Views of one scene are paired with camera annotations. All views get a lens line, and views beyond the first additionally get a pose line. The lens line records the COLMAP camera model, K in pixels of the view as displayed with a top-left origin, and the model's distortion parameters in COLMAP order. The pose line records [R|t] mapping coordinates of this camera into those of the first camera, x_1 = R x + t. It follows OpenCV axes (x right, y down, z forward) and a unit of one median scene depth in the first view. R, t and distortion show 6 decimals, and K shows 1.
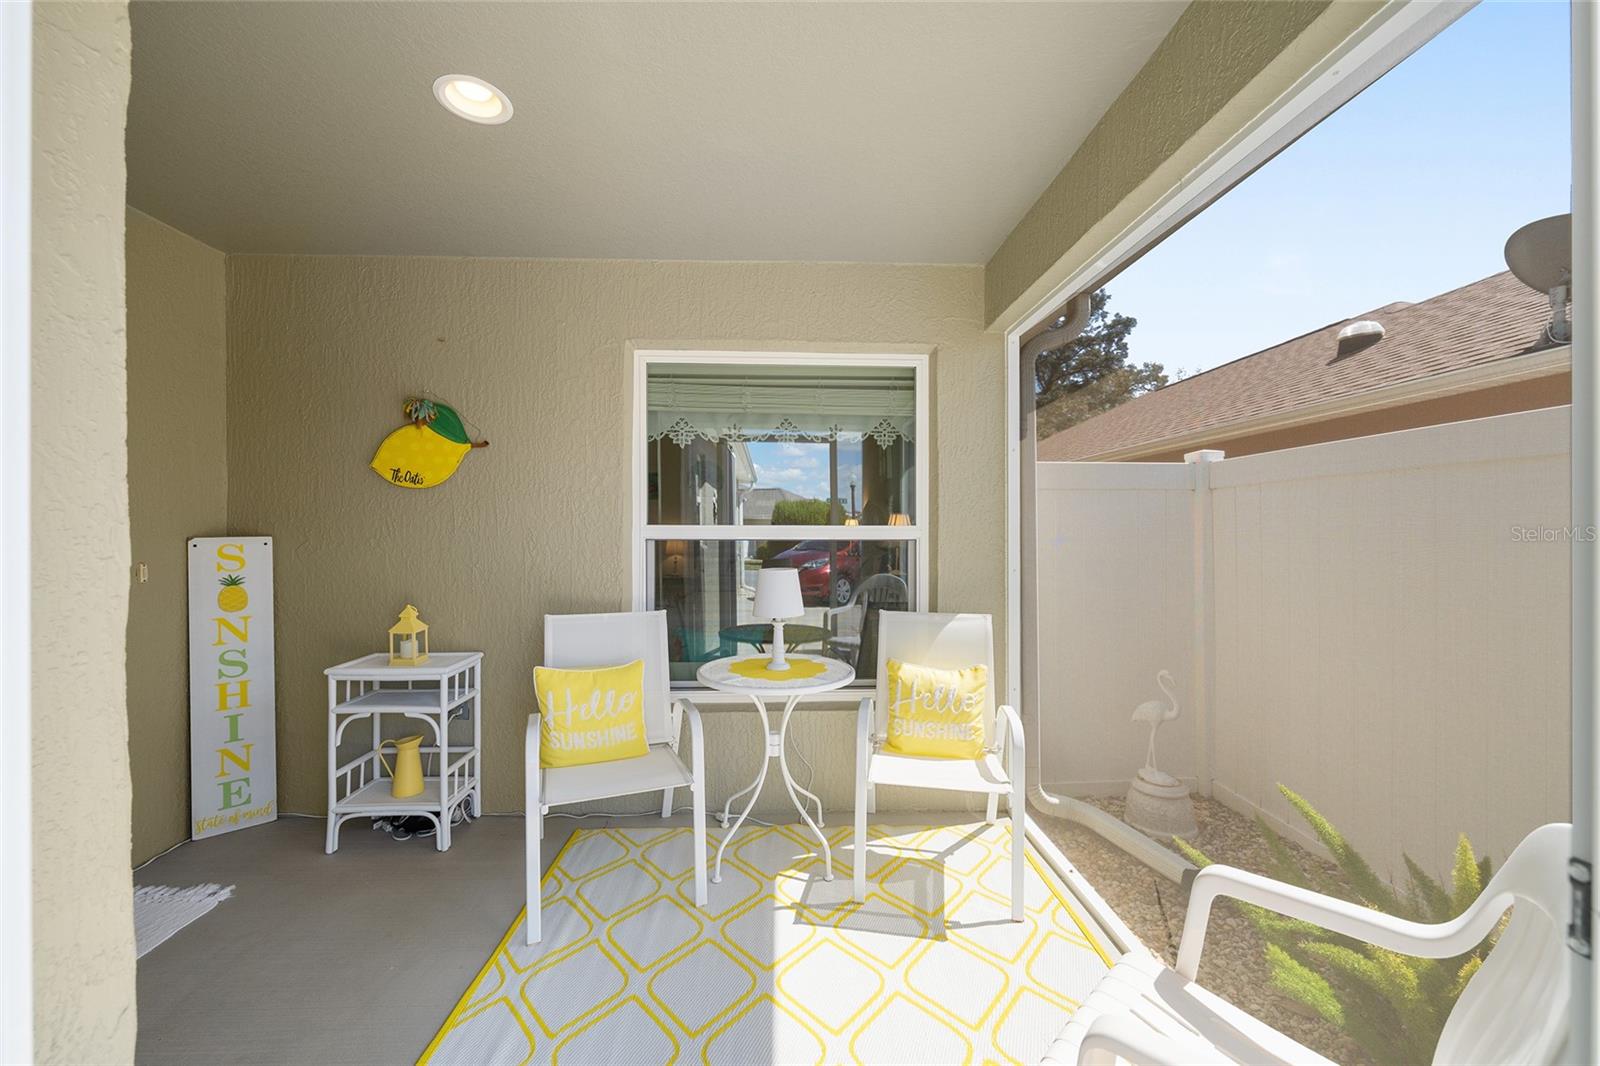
lens RADIAL K [[620.1, 0, 801.6], [0, 620.1, 530.4], [0, 0, 1]] dist [-0.000222, -0.000192]
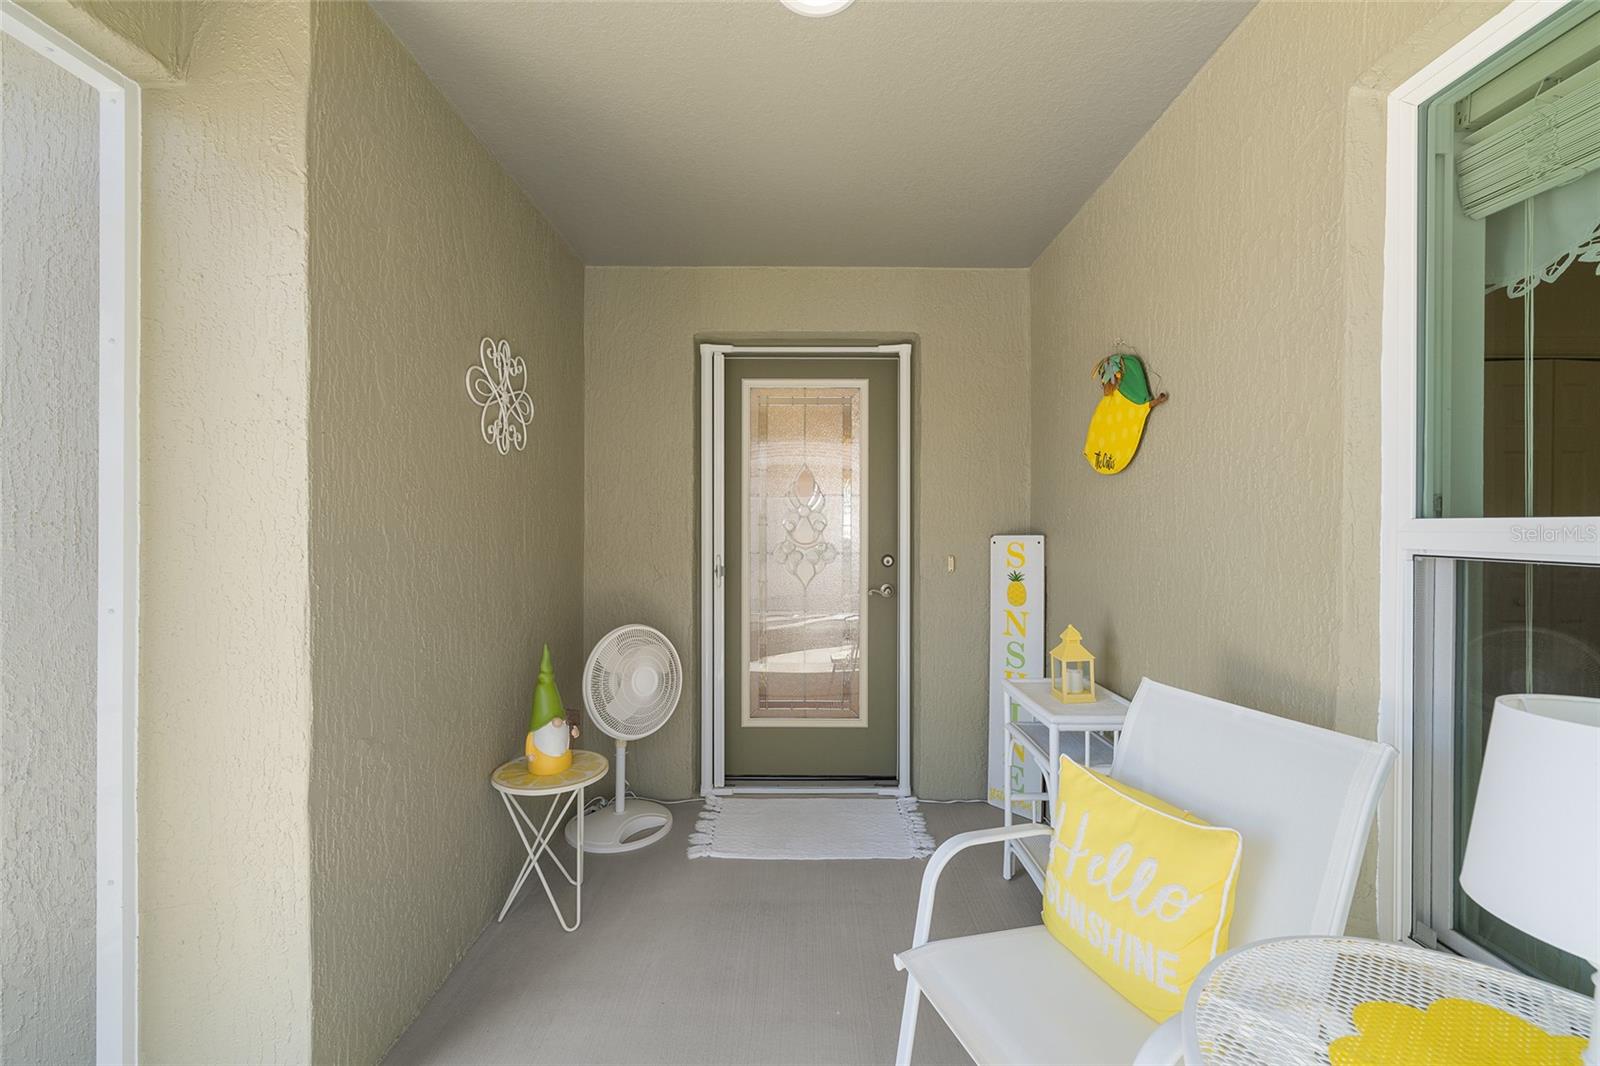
lens RADIAL K [[633.1, 0, 800.0], [0, 633.1, 527.7], [0, 0, 1]] dist [-0.000298, -0.000084]
pose [[-0.027120, 0.001197, -0.999631, 0.172371], [-0.002180, 0.999997, 0.001257, -0.003041], [0.999630, 0.002213, -0.027118, 0.655636]]
